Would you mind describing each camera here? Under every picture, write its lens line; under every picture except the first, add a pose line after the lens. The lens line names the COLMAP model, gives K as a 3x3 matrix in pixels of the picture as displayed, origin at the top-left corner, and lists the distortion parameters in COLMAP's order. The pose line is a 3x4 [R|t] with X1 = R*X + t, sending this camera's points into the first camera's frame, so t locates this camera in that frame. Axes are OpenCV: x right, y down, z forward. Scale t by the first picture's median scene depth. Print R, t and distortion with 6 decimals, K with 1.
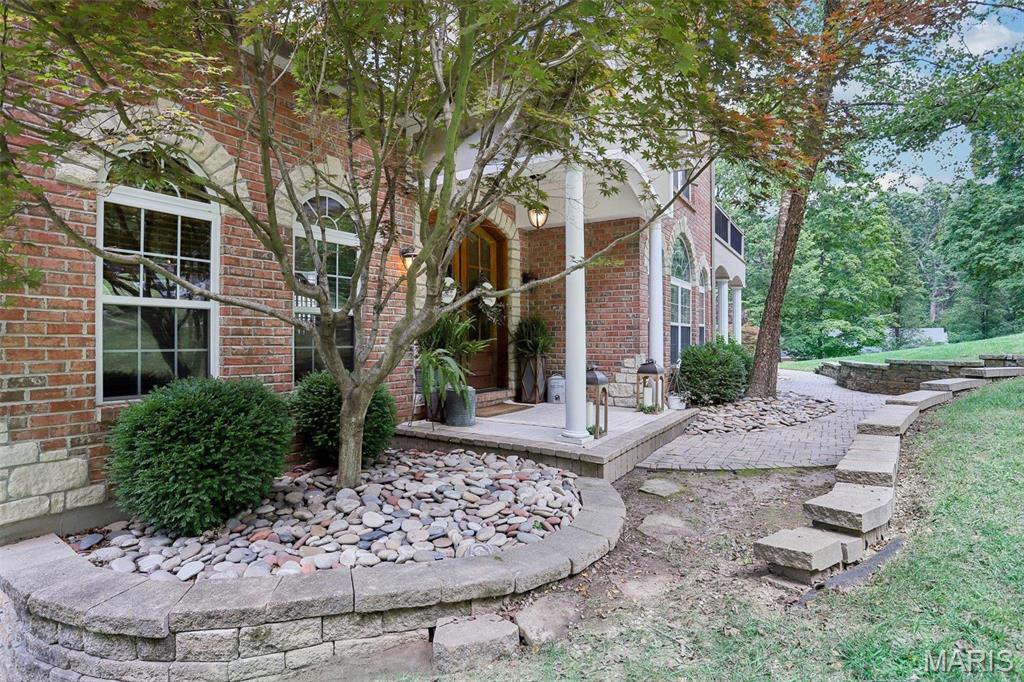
lens RADIAL K [[519.1, 0, 508.7], [0, 519.1, 335.9], [0, 0, 1]] dist [-0.064450, 0.028512]
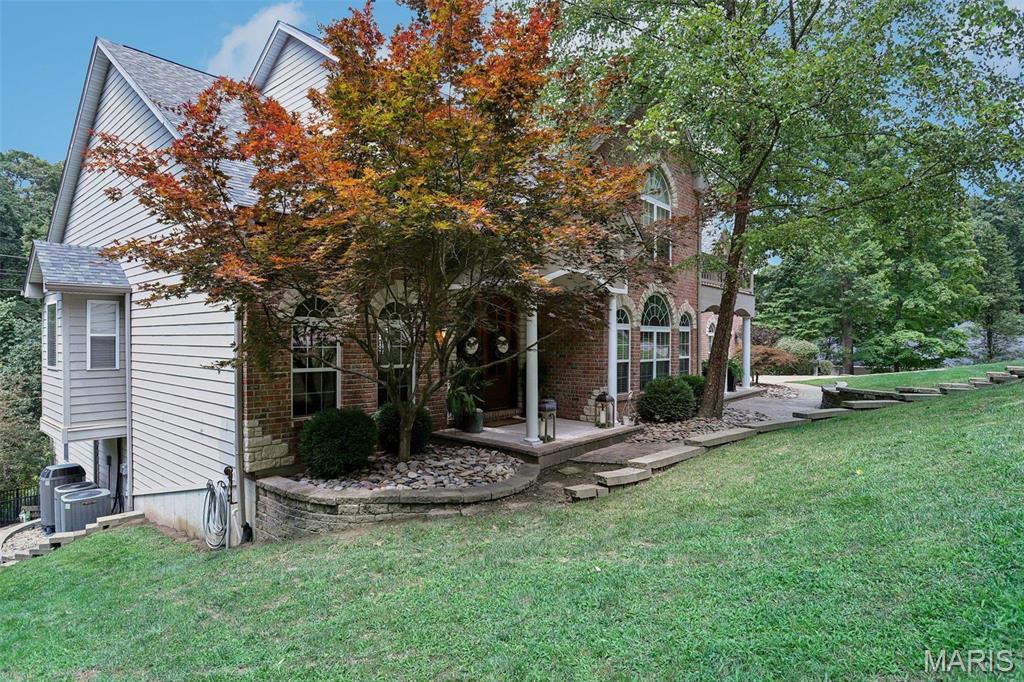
lens RADIAL K [[531.6, 0, 512.0], [0, 531.6, 341.0], [0, 0, 1]] dist [-0.042314, 0.001518]
pose [[0.990248, 0.006772, -0.139148, 0.432165], [-0.005727, 0.999952, 0.007907, -0.218806], [0.139195, -0.007033, 0.990240, -1.088359]]
